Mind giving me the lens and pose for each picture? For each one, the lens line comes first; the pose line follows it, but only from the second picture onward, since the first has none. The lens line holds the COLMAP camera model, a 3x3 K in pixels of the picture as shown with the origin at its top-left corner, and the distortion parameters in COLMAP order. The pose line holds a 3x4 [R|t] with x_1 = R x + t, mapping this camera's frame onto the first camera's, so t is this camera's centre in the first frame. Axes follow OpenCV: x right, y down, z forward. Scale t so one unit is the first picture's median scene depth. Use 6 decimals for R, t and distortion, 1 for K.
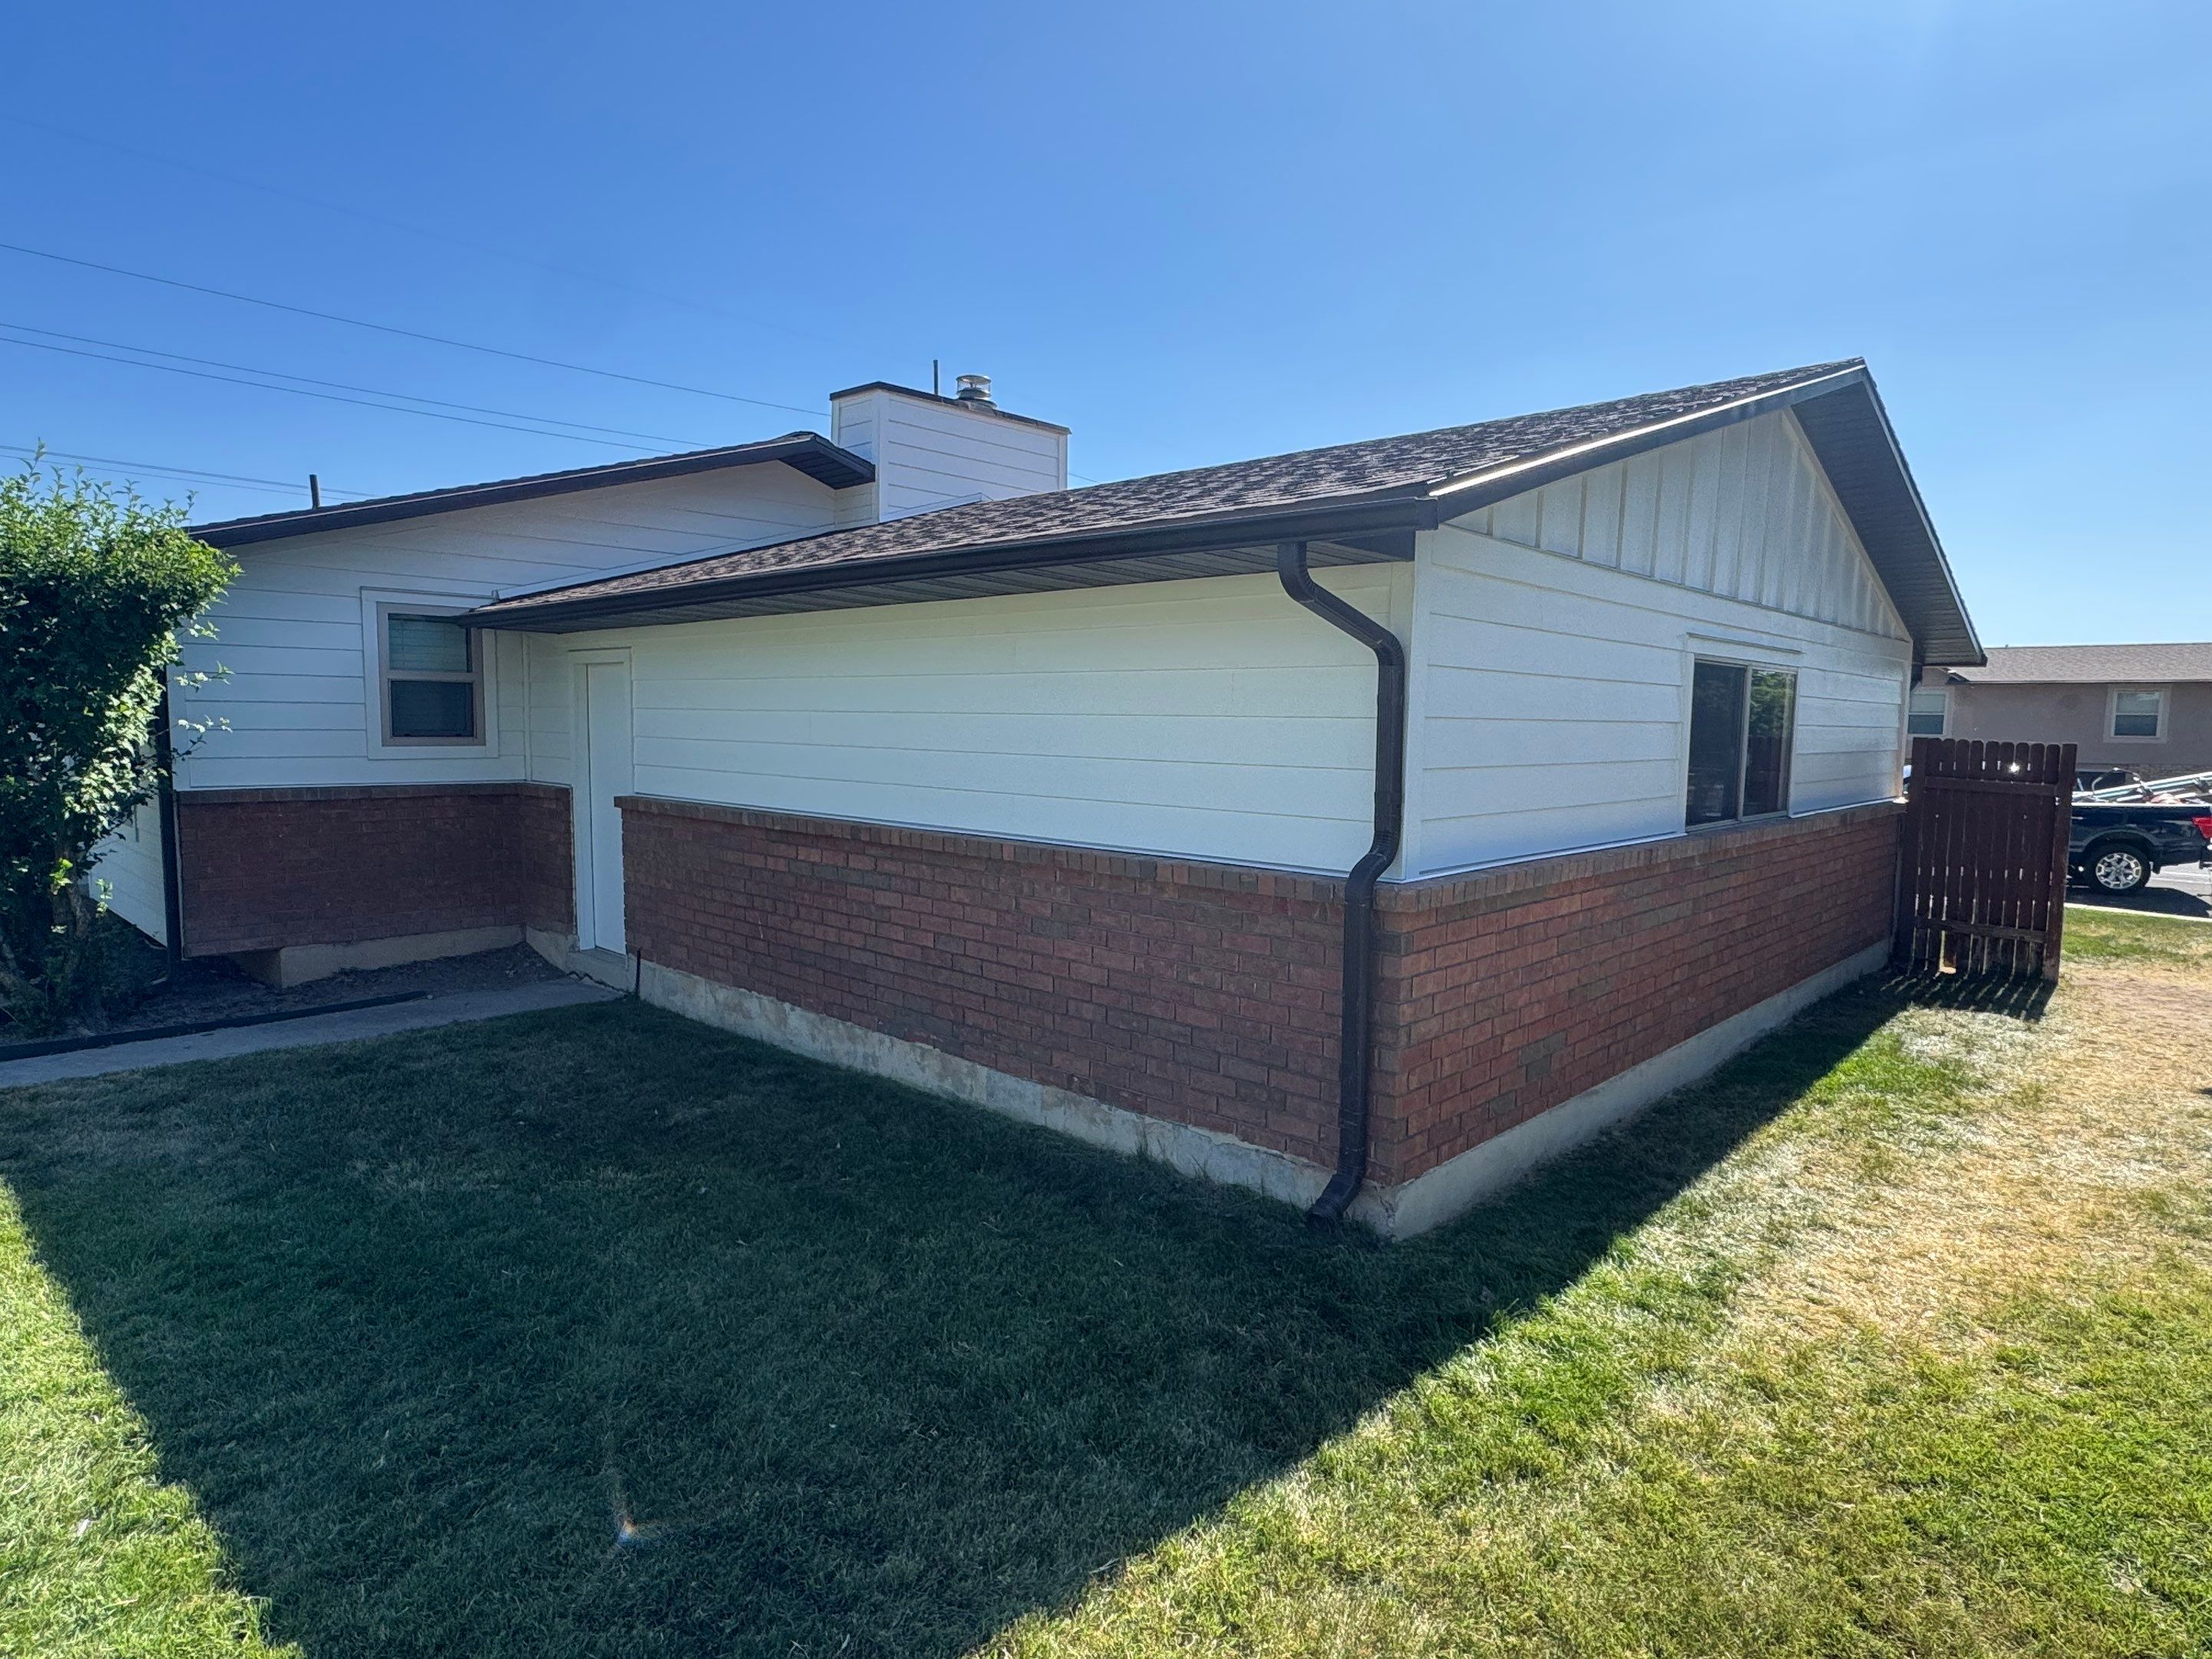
lens RADIAL K [[1276.5, 0, 1117.4], [0, 1276.5, 836.0], [0, 0, 1]] dist [-0.008364, 0.003890]
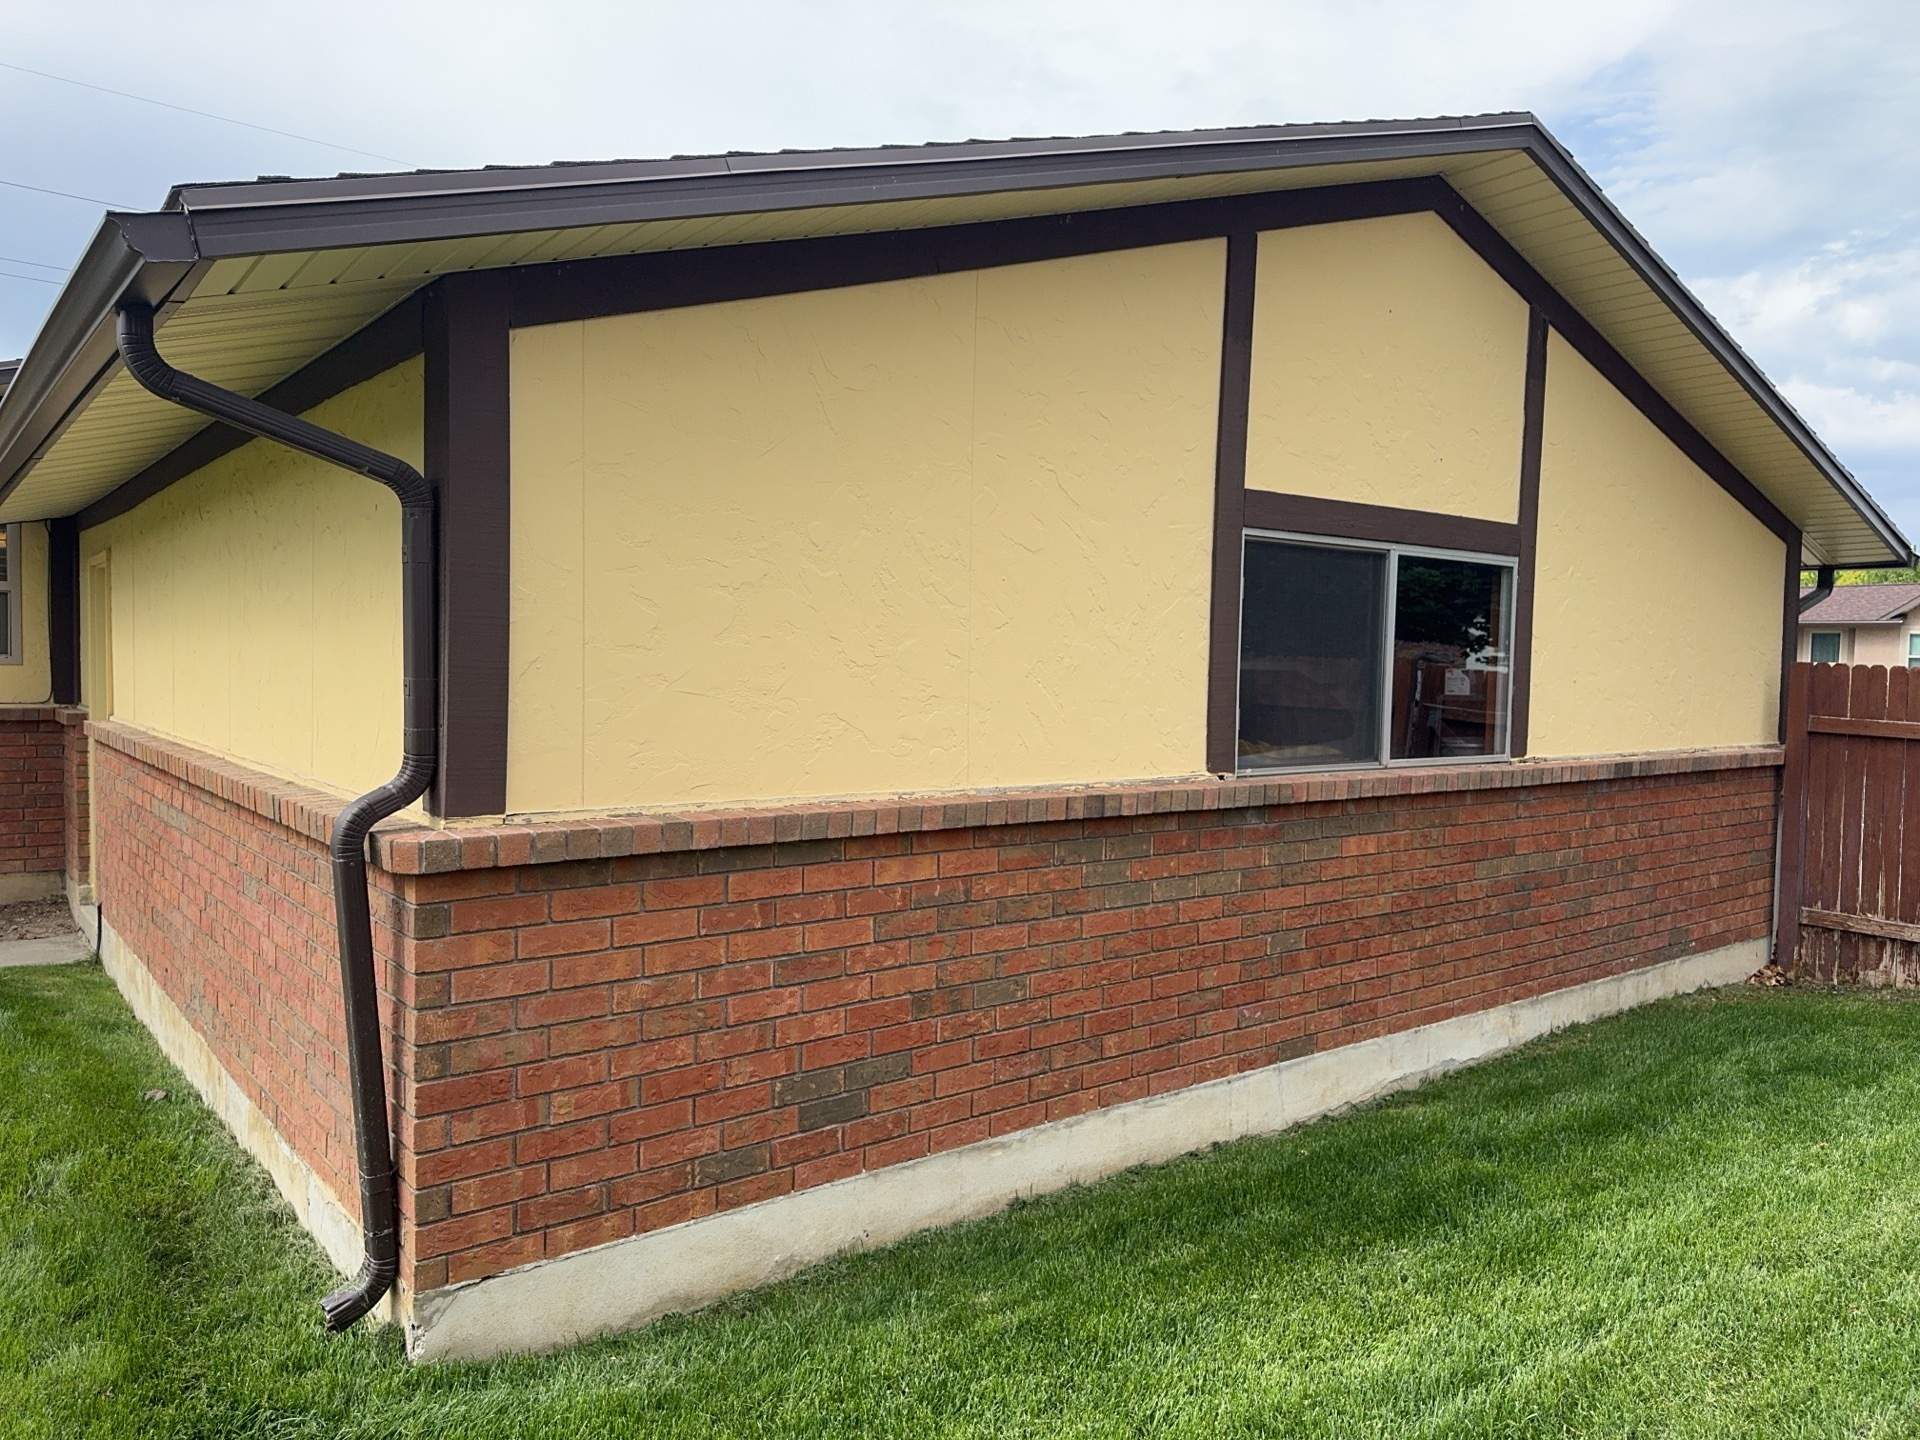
lens RADIAL K [[1378.2, 0, 965.1], [0, 1378.2, 722.6], [0, 0, 1]] dist [0.059429, -0.070026]
pose [[0.989284, 0.009688, -0.145680, 0.404257], [-0.017335, 0.998532, -0.051314, 0.009553], [0.144969, 0.053289, 0.988000, 0.213019]]
